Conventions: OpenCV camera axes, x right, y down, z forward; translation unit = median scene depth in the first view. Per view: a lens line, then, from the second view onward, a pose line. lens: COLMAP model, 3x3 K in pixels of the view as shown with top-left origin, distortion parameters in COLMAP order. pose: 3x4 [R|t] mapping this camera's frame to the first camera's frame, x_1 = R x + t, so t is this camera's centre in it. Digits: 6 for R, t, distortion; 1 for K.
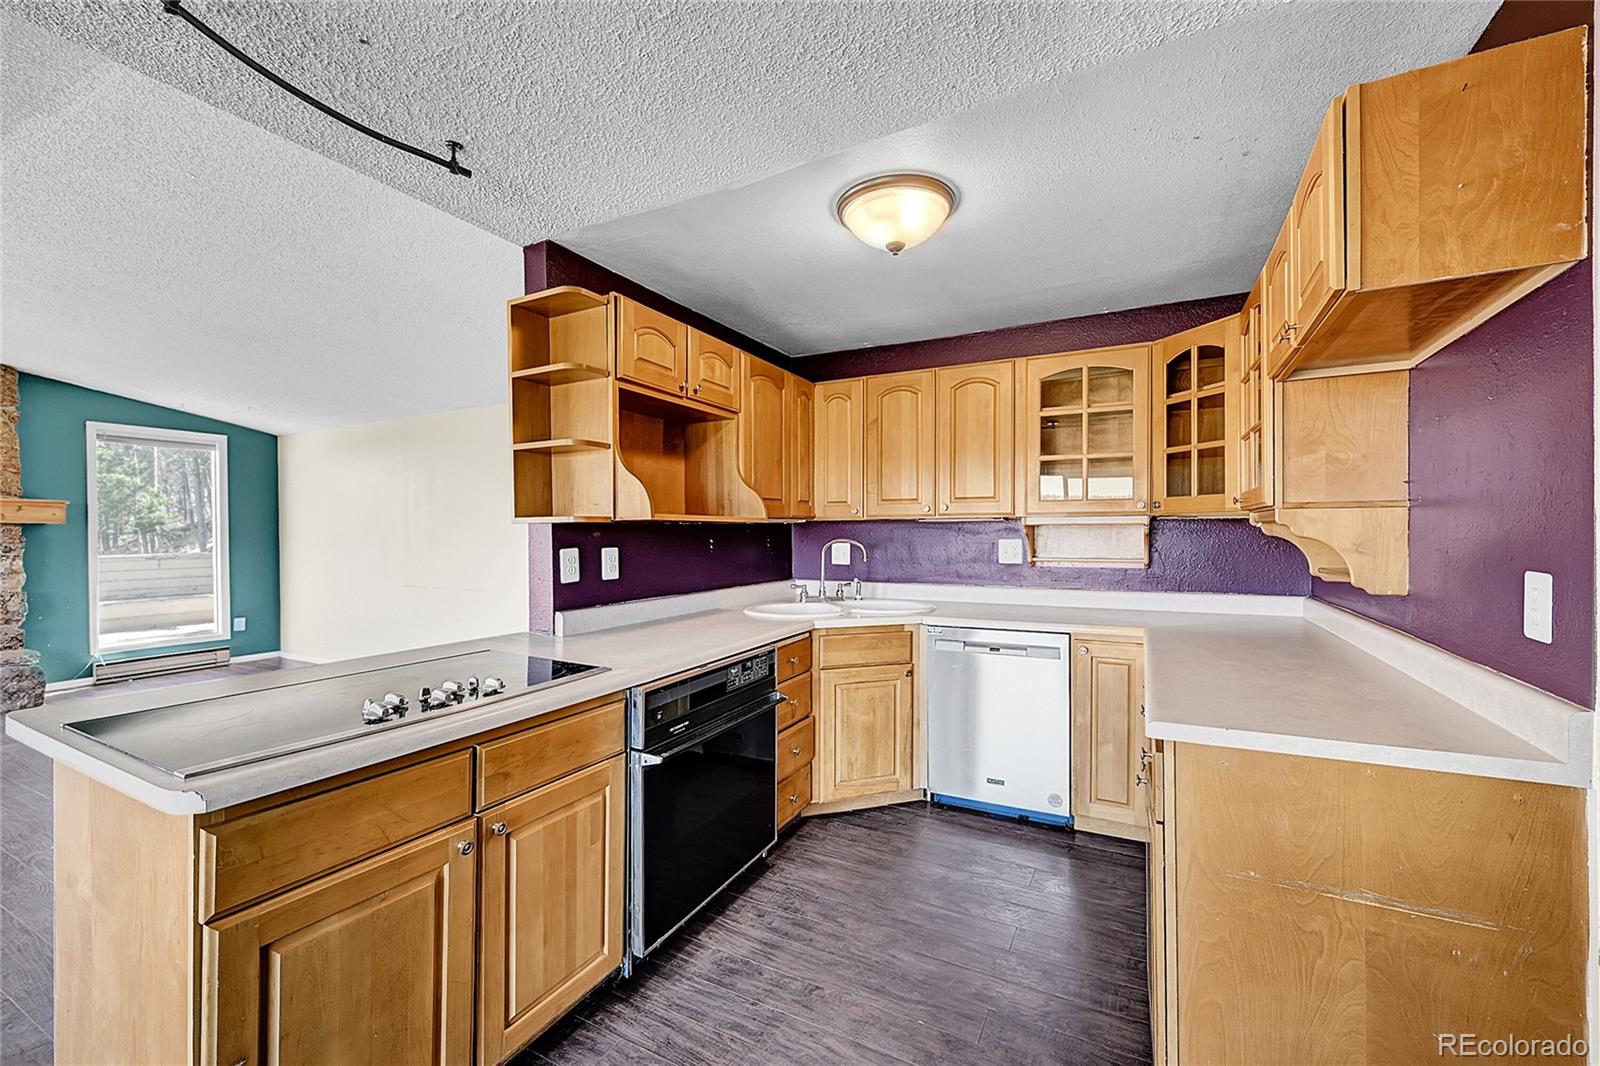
lens RADIAL K [[642.7, 0, 796.4], [0, 642.7, 532.7], [0, 0, 1]] dist [-0.004138, 0.000596]
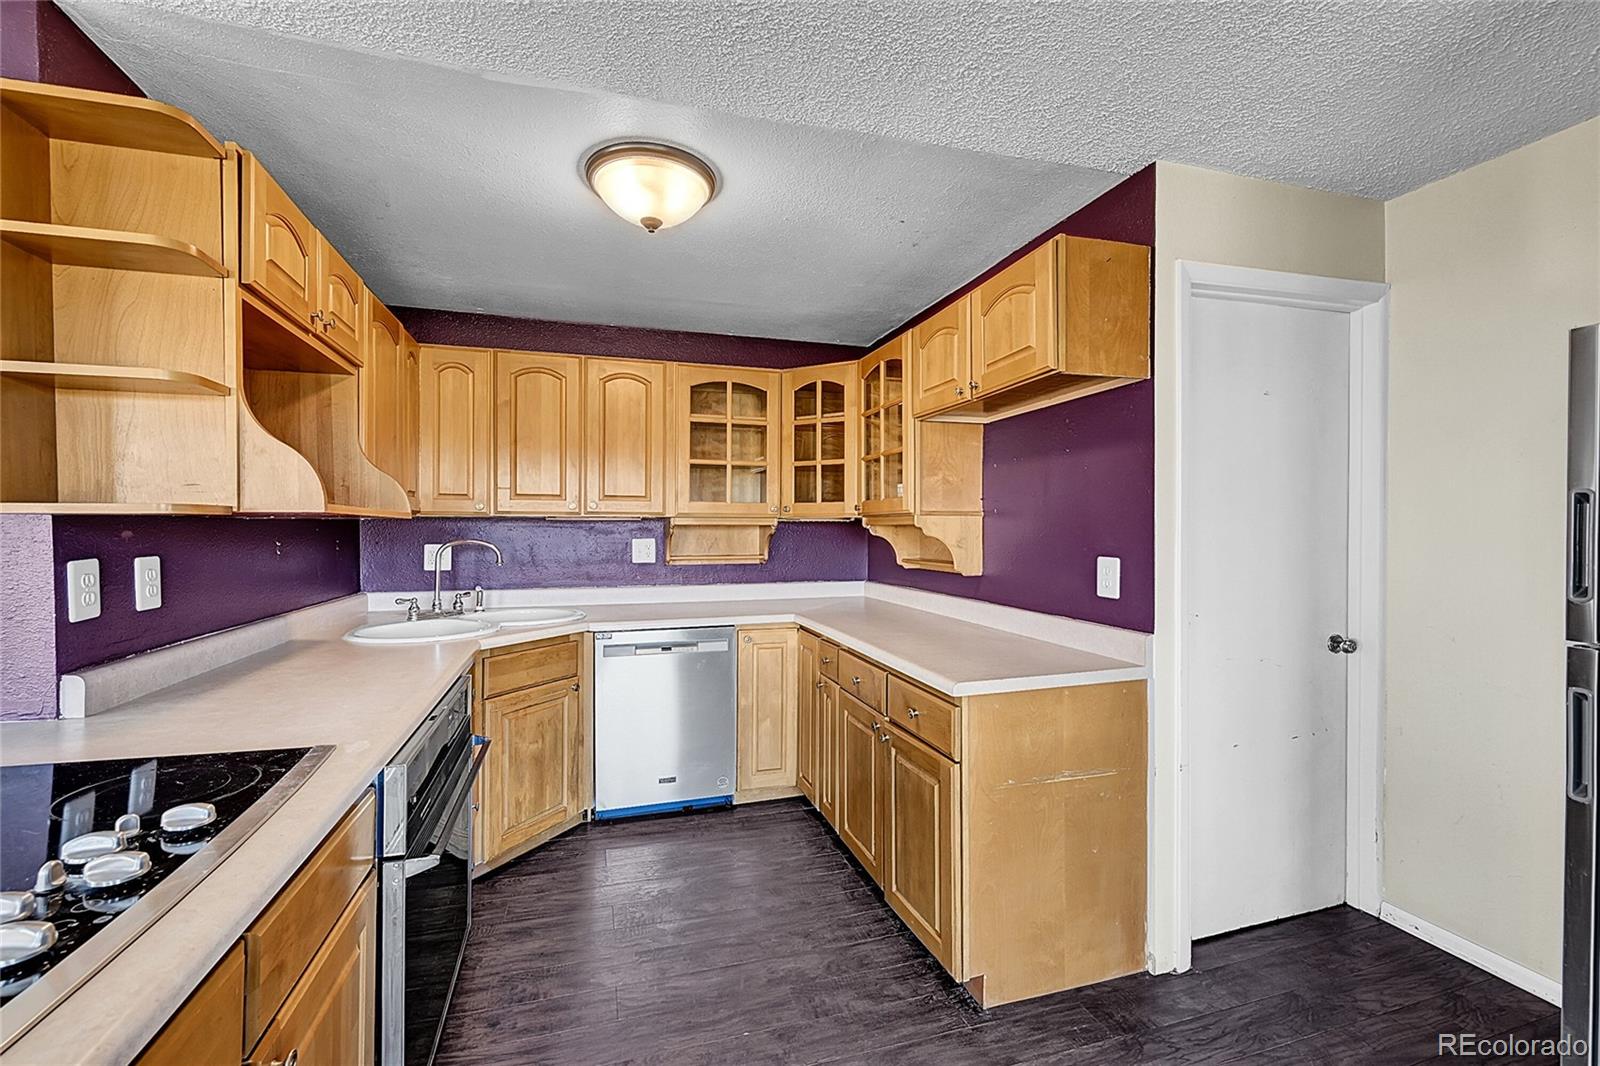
lens RADIAL K [[642.7, 0, 797.9], [0, 642.7, 531.9], [0, 0, 1]] dist [-0.004138, 0.000596]
pose [[0.723054, 0.001982, 0.690788, -0.264186], [-0.002125, 0.999998, -0.000644, -0.000942], [-0.690788, -0.001002, 0.723057, 0.148319]]
